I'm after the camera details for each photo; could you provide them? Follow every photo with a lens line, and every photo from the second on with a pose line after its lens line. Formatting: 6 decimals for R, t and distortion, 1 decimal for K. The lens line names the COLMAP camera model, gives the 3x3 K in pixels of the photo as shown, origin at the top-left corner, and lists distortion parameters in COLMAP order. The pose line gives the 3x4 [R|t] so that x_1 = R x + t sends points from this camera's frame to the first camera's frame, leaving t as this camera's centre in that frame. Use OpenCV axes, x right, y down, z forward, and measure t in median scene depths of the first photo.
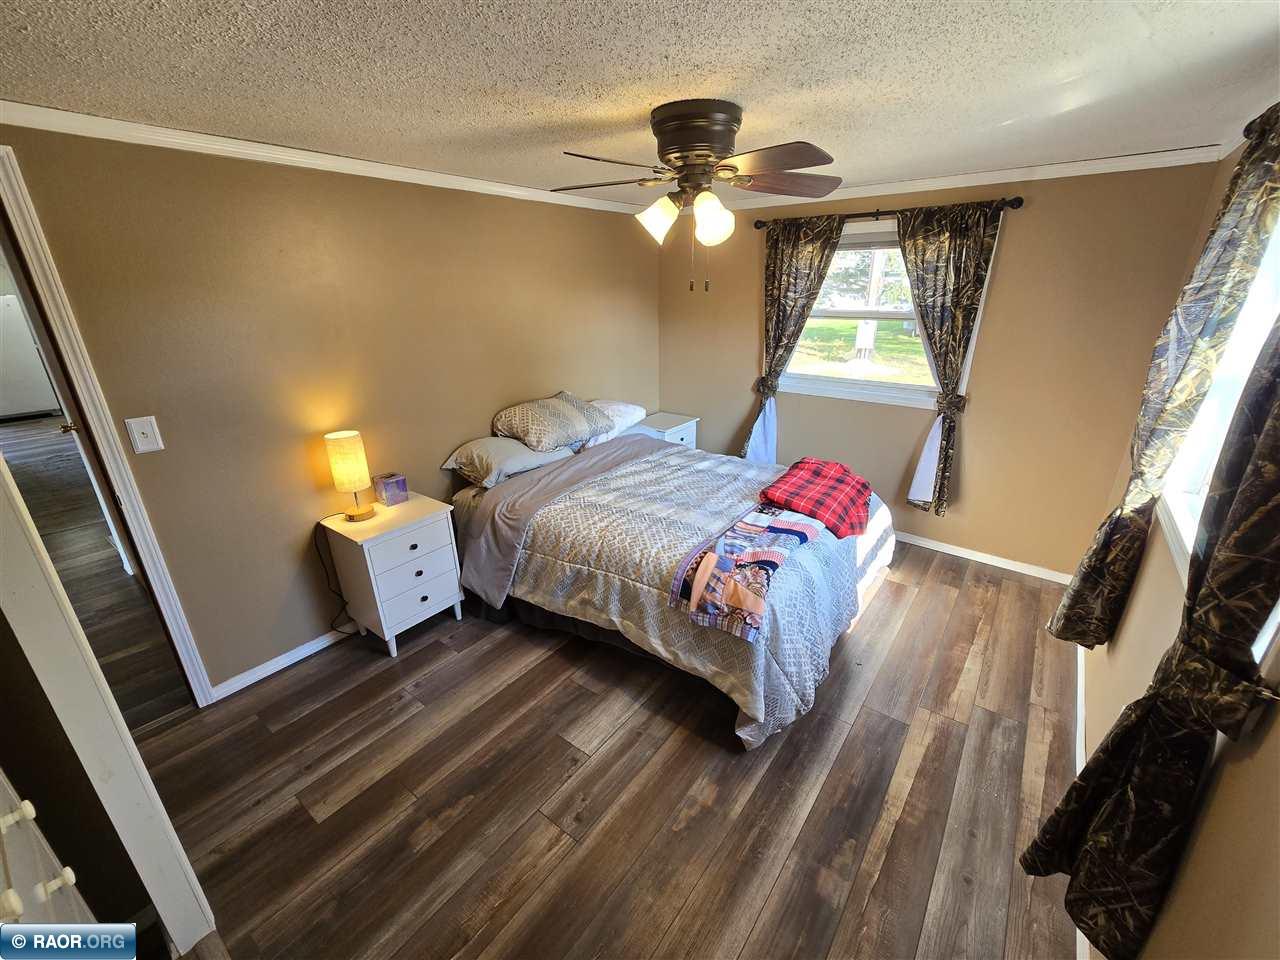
lens RADIAL K [[523.2, 0, 640.0], [0, 523.2, 480.0], [0, 0, 1]] dist [-0.002249, -0.000286]
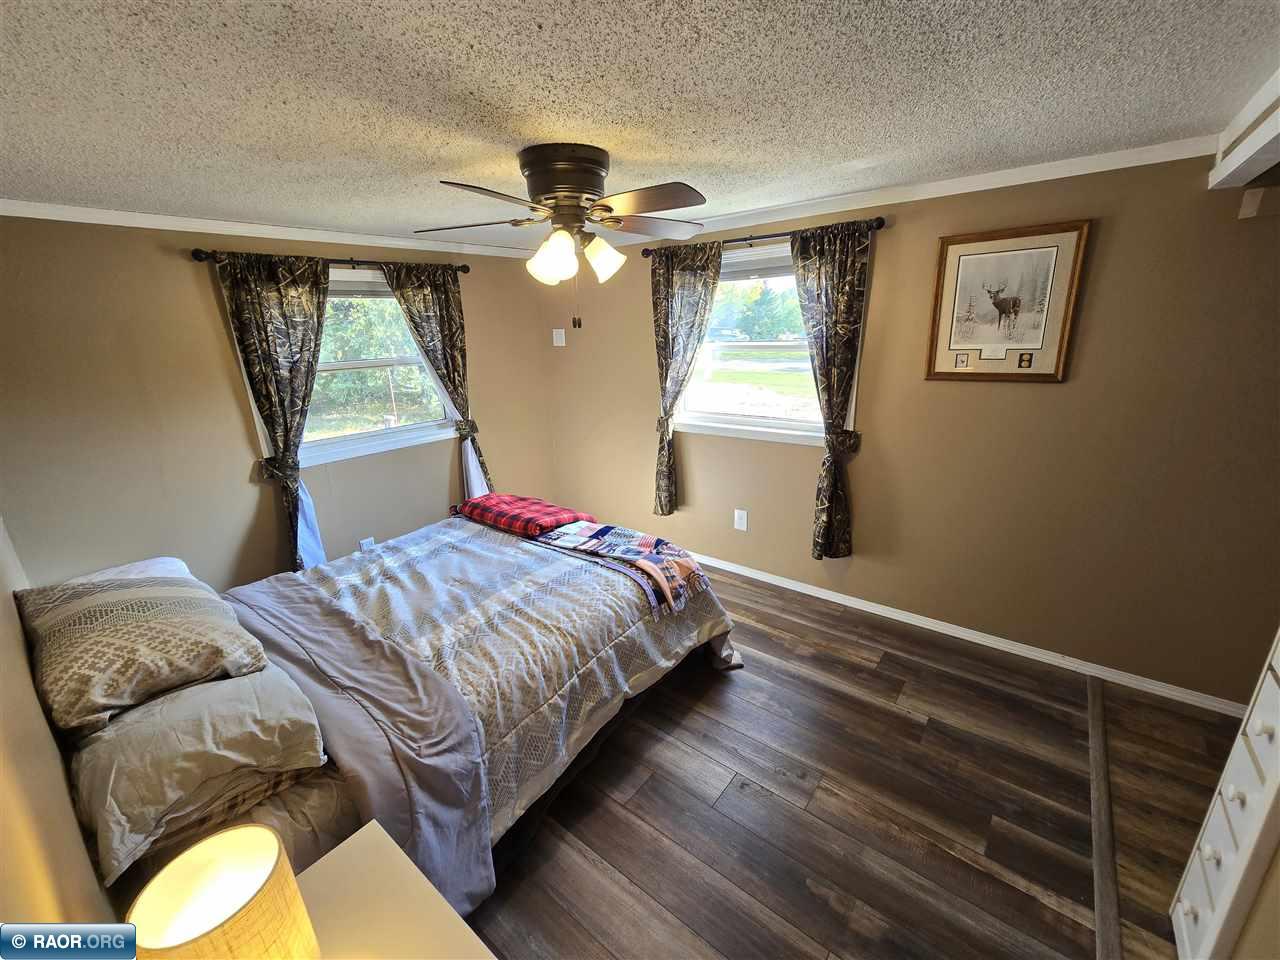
lens RADIAL K [[523.2, 0, 640.0], [0, 523.2, 480.0], [0, 0, 1]] dist [-0.002249, -0.000286]
pose [[0.023028, -0.277848, 0.960349, -0.770582], [0.382759, 0.889862, 0.248276, -0.249830], [-0.923561, 0.361865, 0.126840, 0.710830]]
